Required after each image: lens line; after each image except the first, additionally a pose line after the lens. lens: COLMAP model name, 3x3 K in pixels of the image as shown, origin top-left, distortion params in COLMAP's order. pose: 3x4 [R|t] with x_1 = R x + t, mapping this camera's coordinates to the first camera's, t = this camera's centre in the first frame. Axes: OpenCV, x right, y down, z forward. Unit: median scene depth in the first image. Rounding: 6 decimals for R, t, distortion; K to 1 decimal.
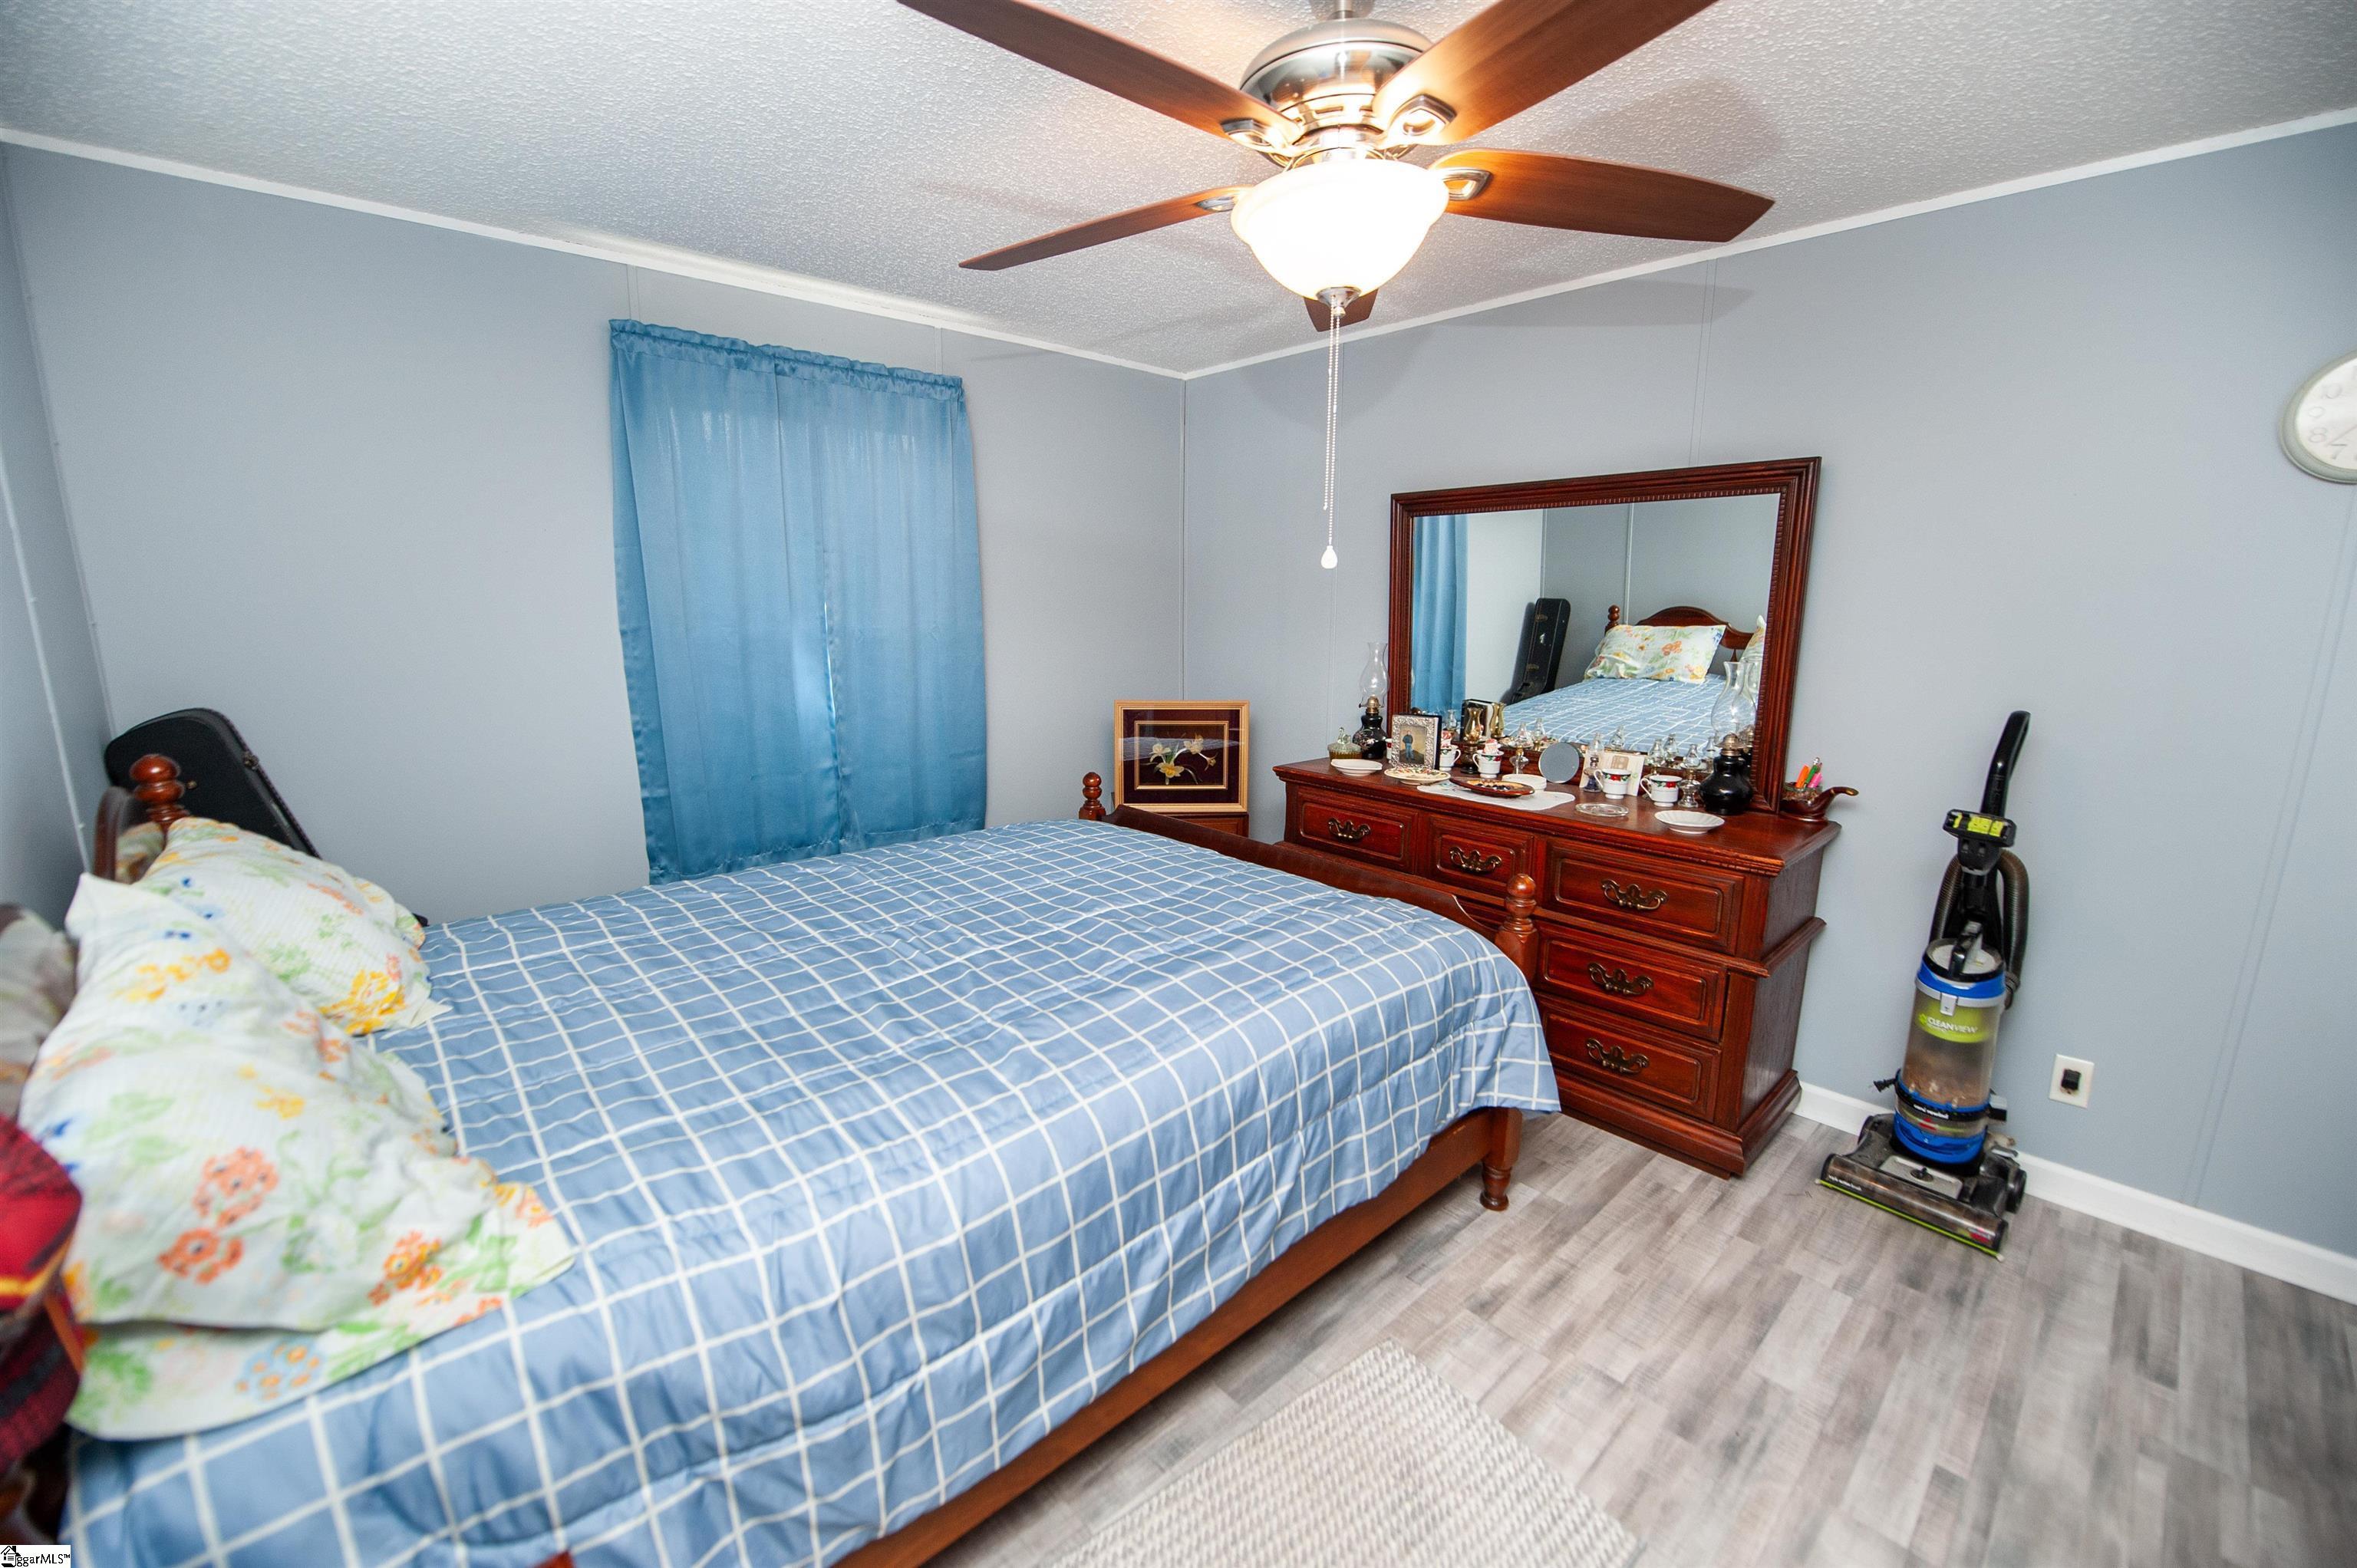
lens RADIAL K [[949.6, 0, 1184.4], [0, 949.6, 781.7], [0, 0, 1]] dist [-0.021623, -0.000557]
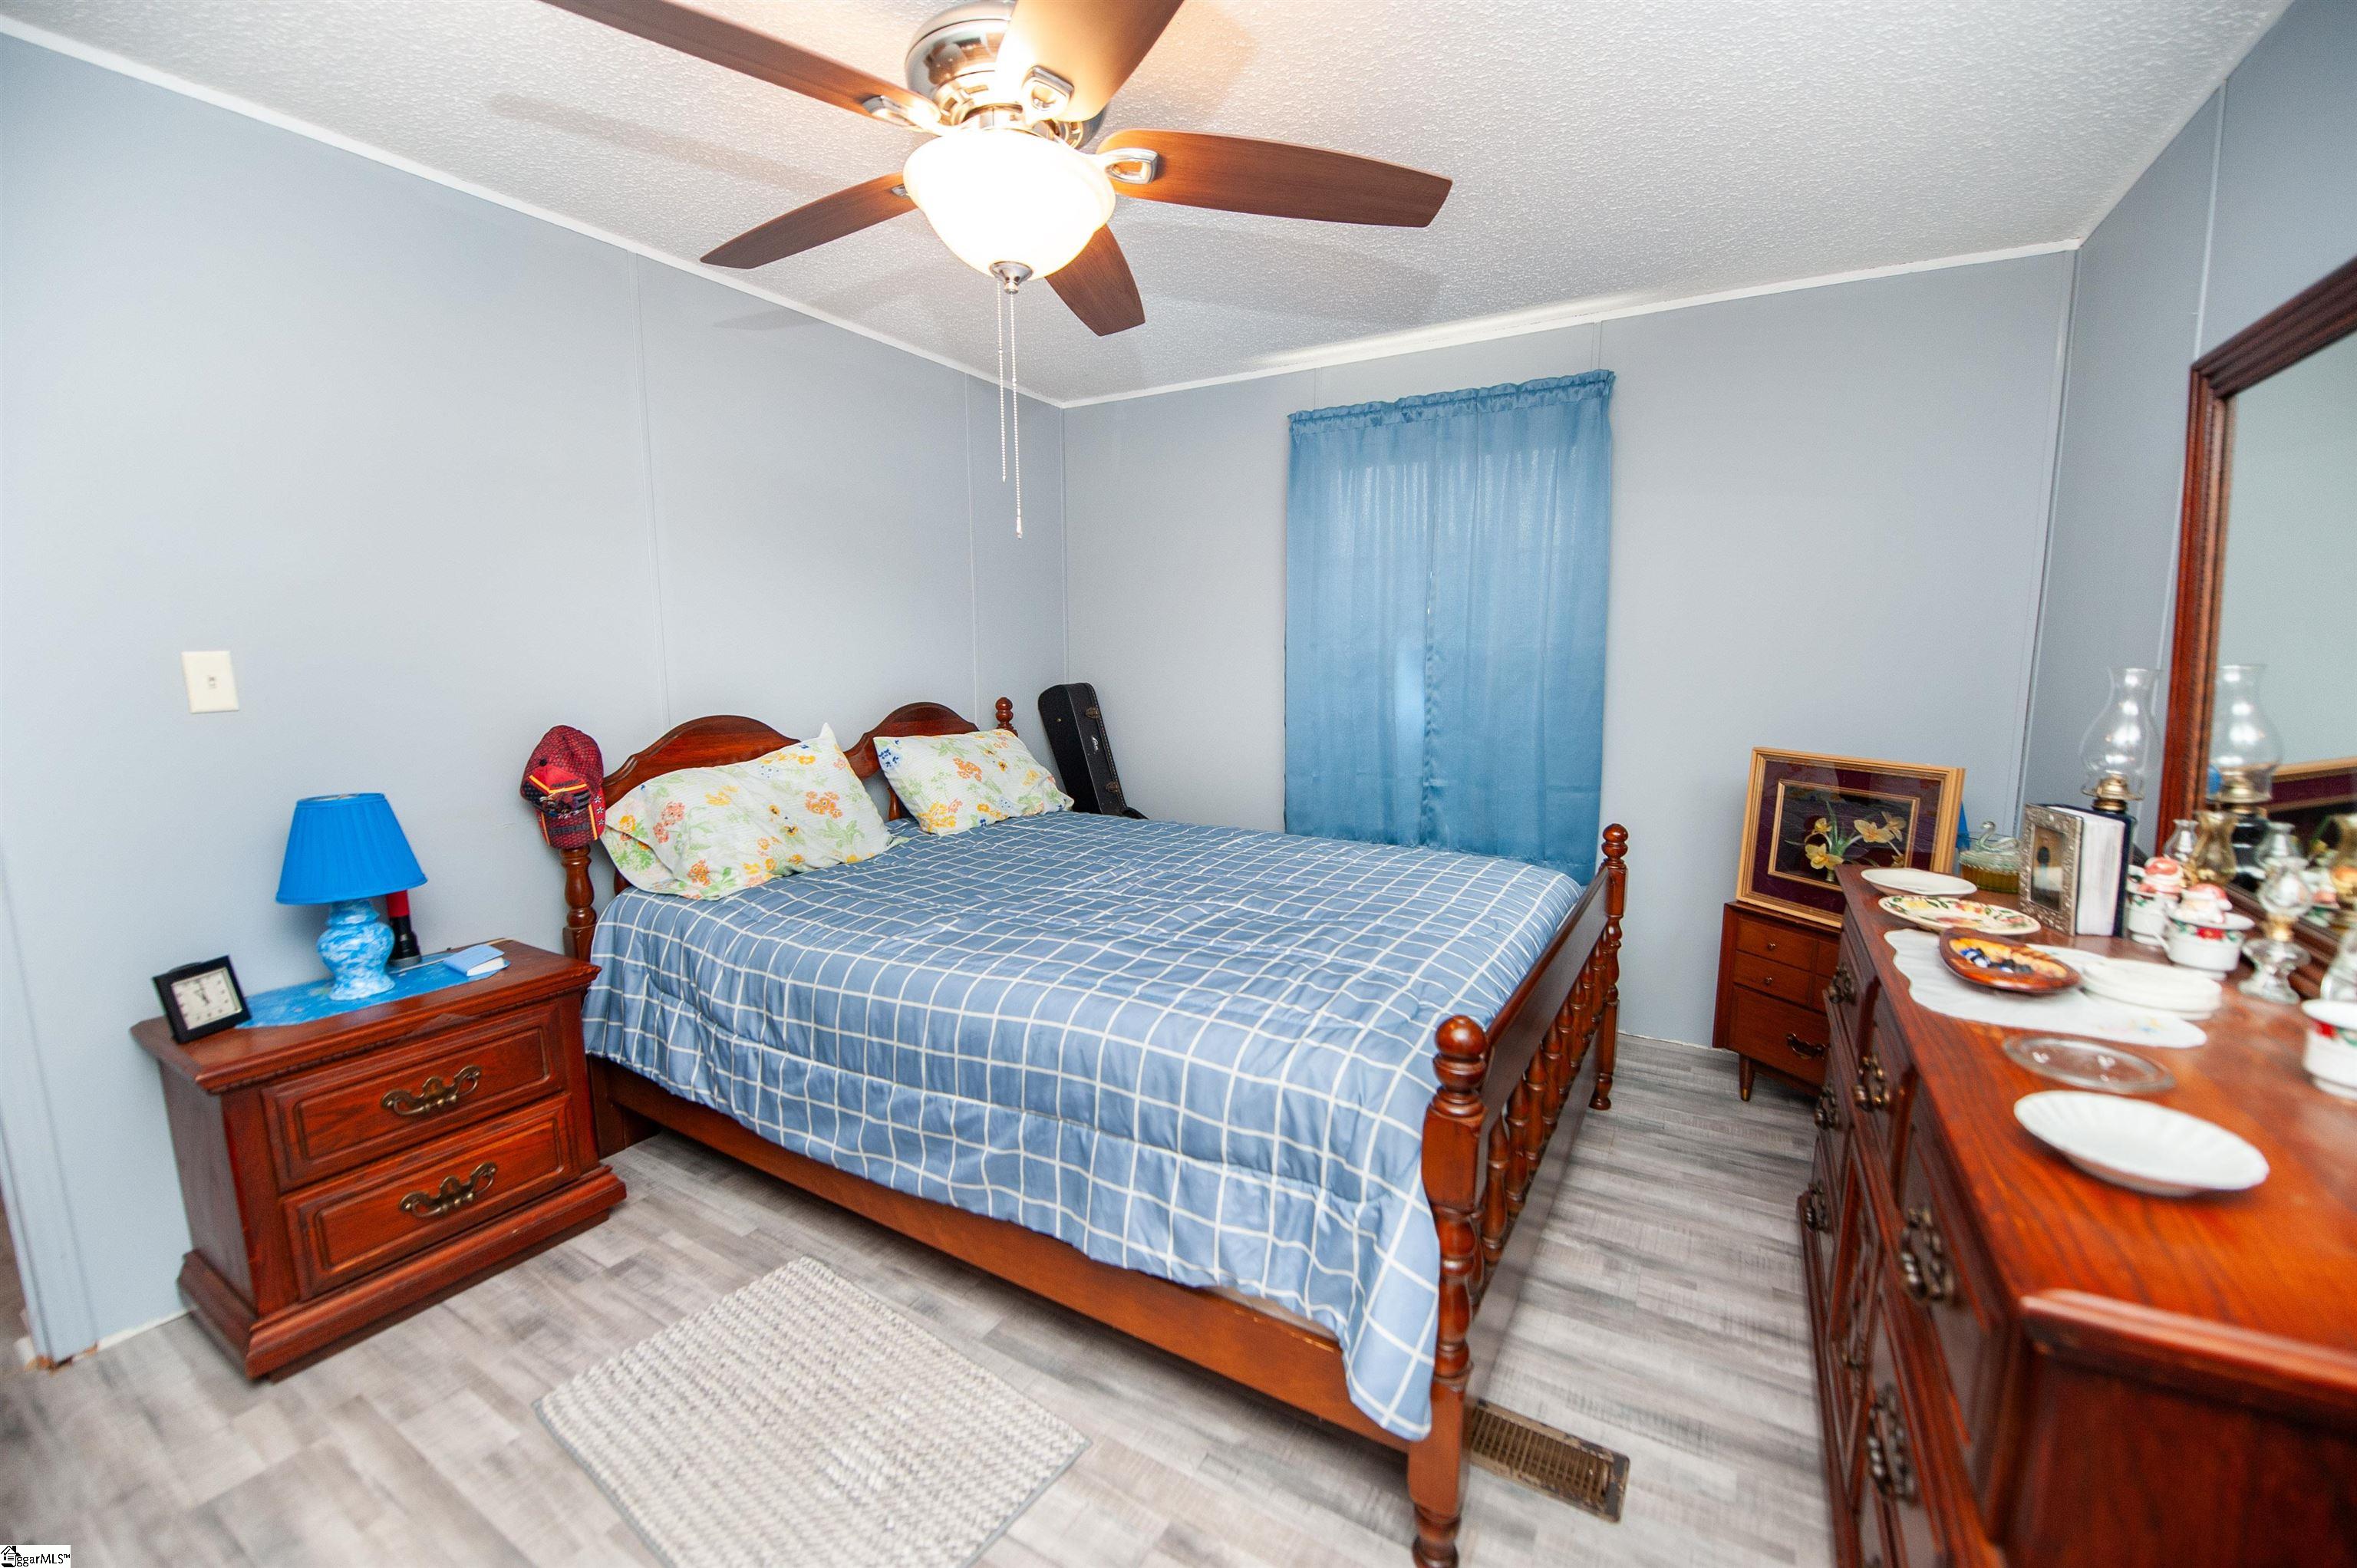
lens RADIAL K [[949.6, 0, 1184.4], [0, 949.6, 781.7], [0, 0, 1]] dist [-0.021623, -0.000557]
pose [[0.282395, 0.119364, -0.951843, 0.623203], [-0.180360, 0.981140, 0.069528, -0.039370], [0.942191, 0.152040, 0.298598, 0.474147]]
